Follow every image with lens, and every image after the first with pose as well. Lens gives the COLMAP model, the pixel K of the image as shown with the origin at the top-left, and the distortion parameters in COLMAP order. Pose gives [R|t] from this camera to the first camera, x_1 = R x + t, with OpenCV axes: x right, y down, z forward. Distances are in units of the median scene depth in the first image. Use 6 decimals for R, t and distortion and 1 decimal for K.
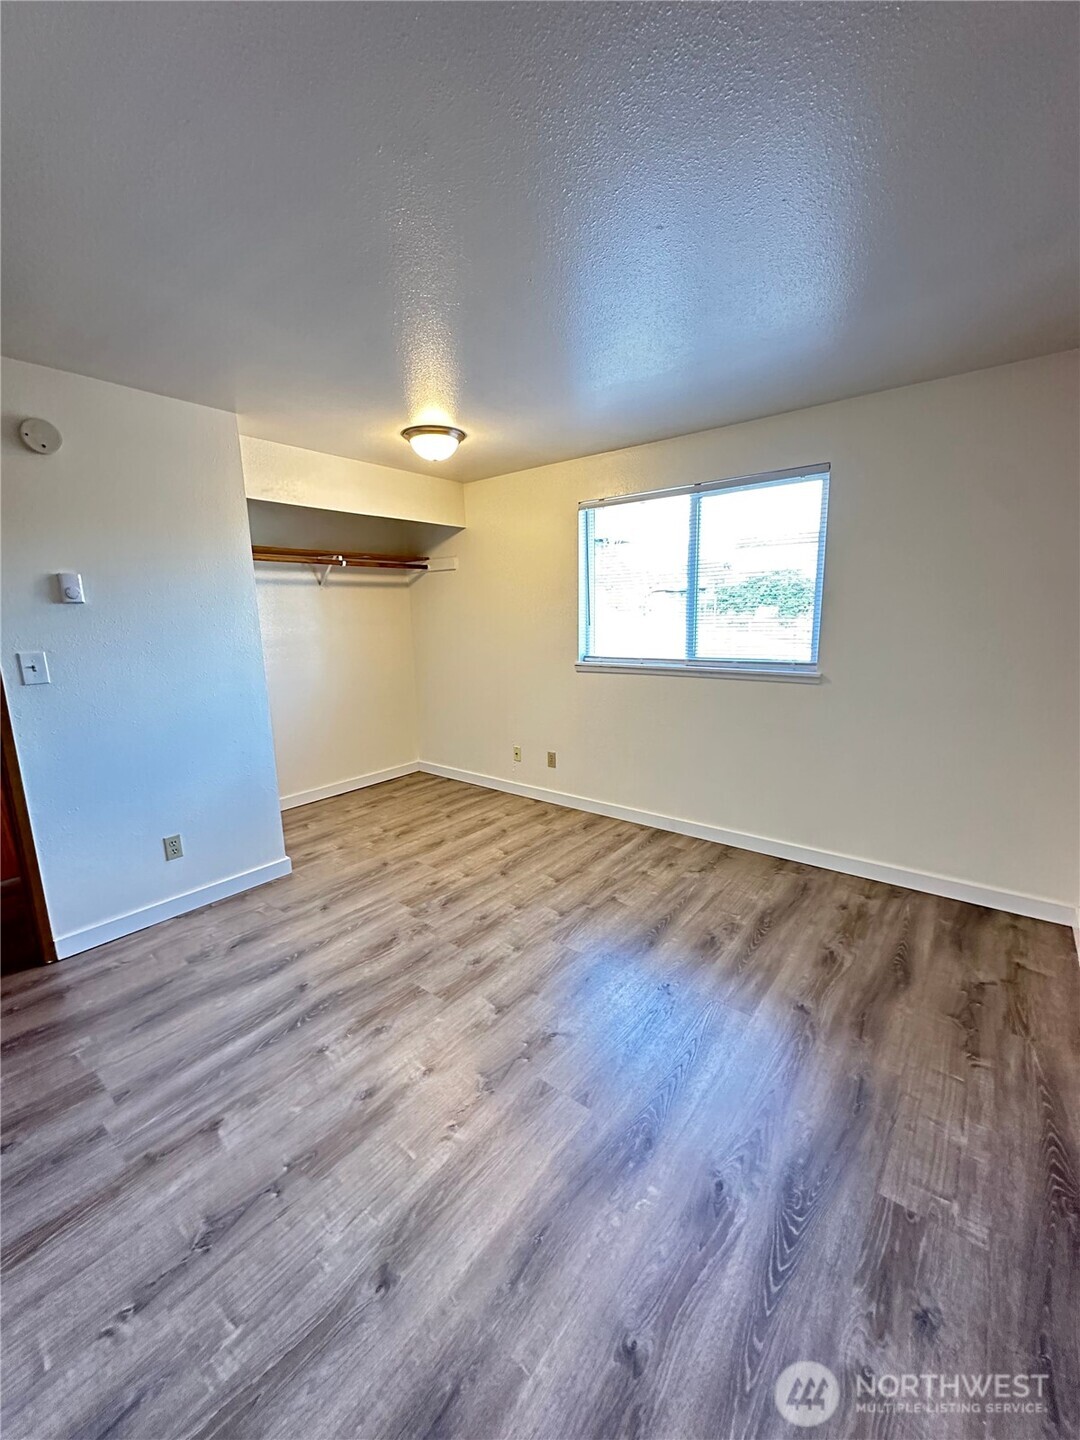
lens RADIAL K [[573.0, 0, 540.0], [0, 573.0, 720.0], [0, 0, 1]] dist [-0.002138, 0.000397]
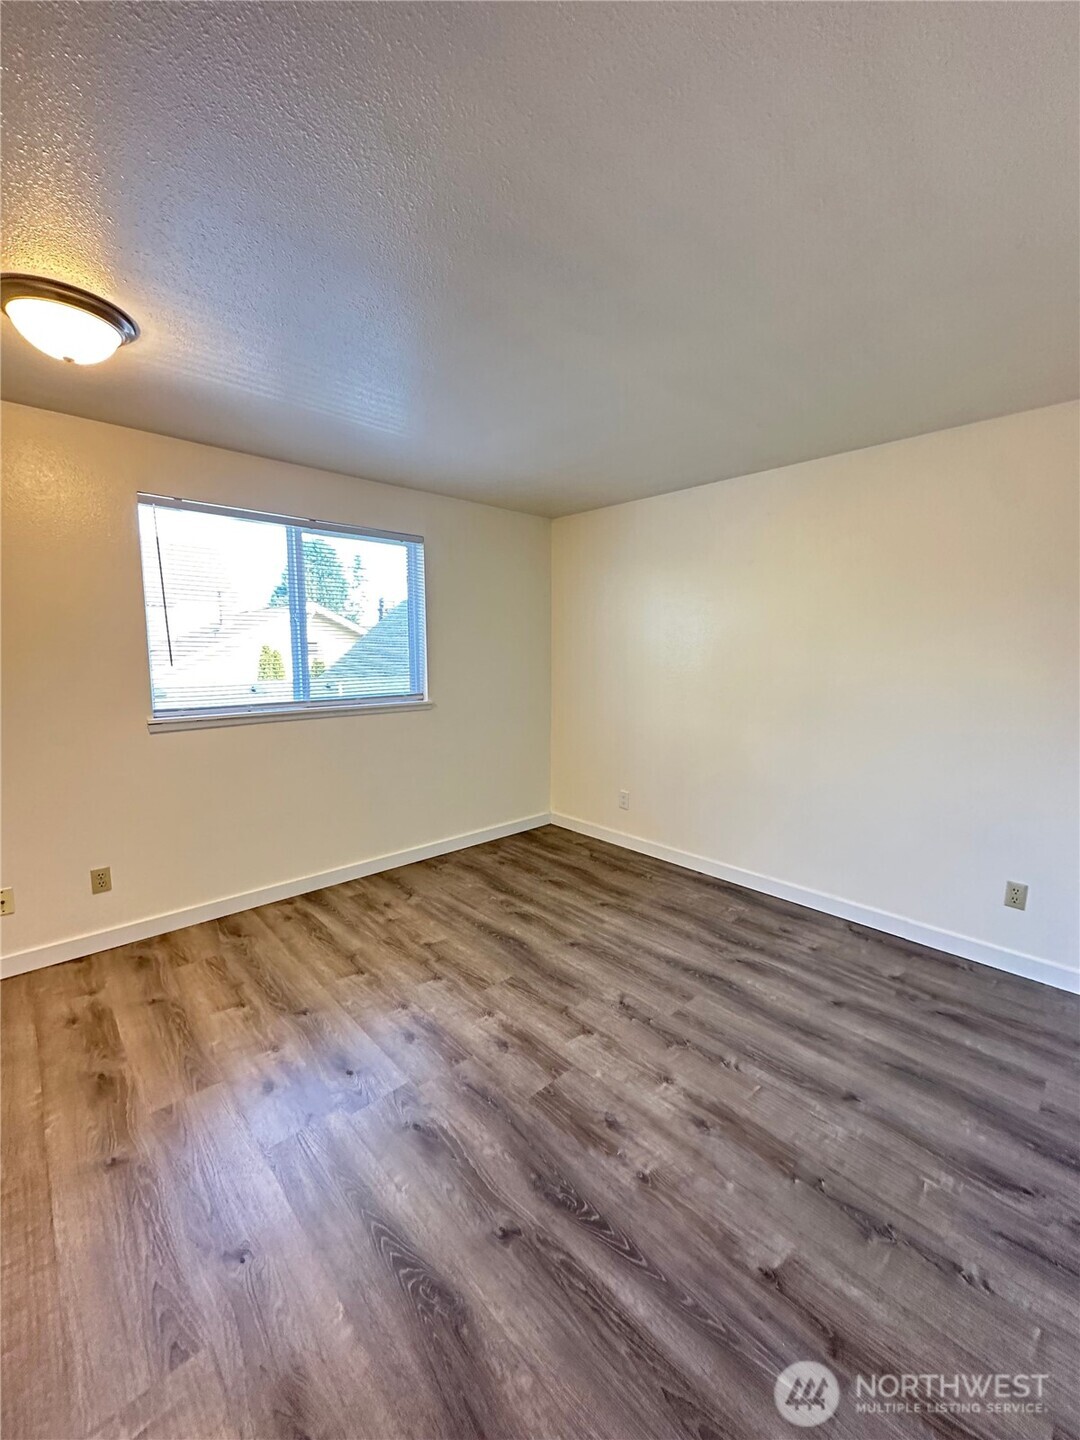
lens RADIAL K [[573.0, 0, 540.0], [0, 573.0, 720.0], [0, 0, 1]] dist [-0.002138, 0.000397]
pose [[0.142494, -0.101558, 0.984572, -0.946363], [0.175935, 0.981481, 0.075777, -0.122187], [-0.974034, 0.162423, 0.157723, 0.758810]]
